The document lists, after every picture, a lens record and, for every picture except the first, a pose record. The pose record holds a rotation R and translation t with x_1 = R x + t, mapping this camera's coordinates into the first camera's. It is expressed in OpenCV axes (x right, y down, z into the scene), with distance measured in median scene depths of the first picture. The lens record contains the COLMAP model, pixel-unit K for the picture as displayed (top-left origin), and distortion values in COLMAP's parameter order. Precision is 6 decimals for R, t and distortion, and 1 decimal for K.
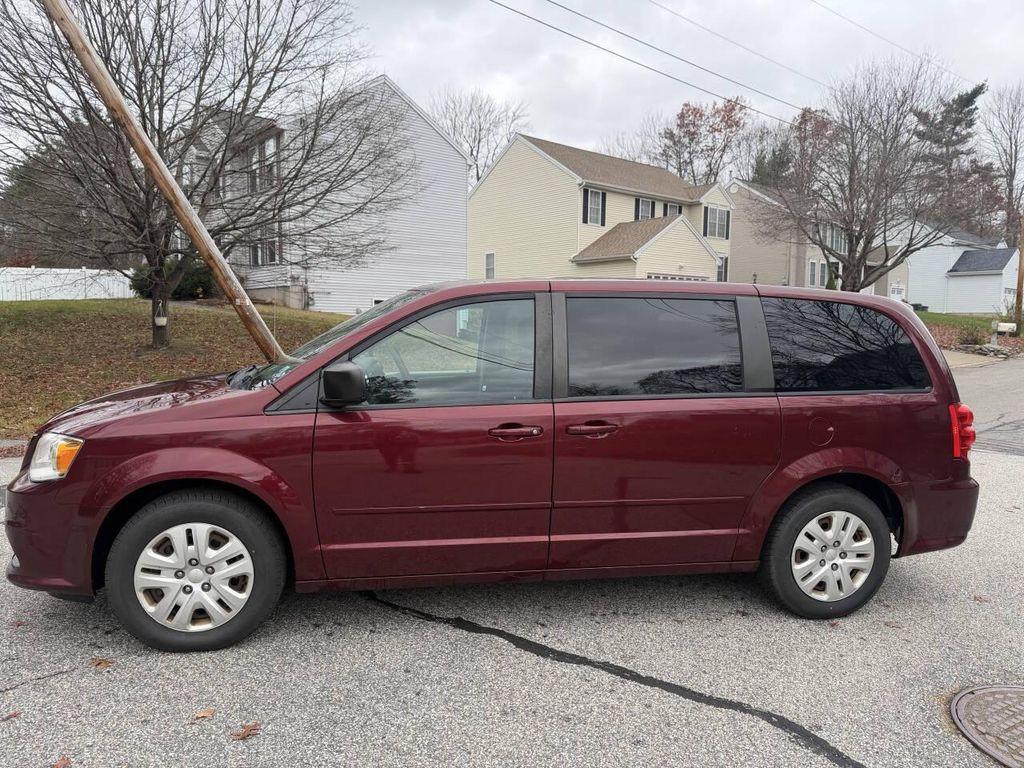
lens RADIAL K [[735.8, 0, 522.8], [0, 735.8, 382.3], [0, 0, 1]] dist [0.090081, -0.146883]
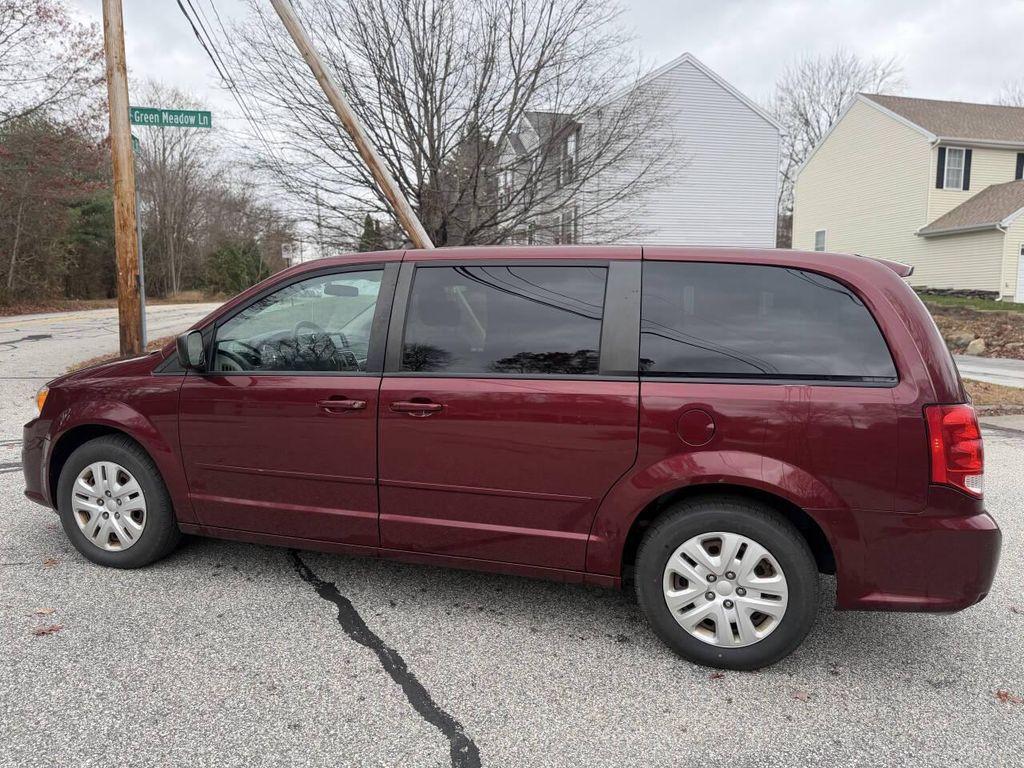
lens RADIAL K [[740.5, 0, 505.0], [0, 740.5, 383.5], [0, 0, 1]] dist [0.048390, -0.071043]
pose [[0.872280, 0.043711, -0.487049, 0.583844], [-0.036291, 0.999037, 0.024665, 0.006058], [0.487658, -0.003839, 0.873026, 0.205416]]
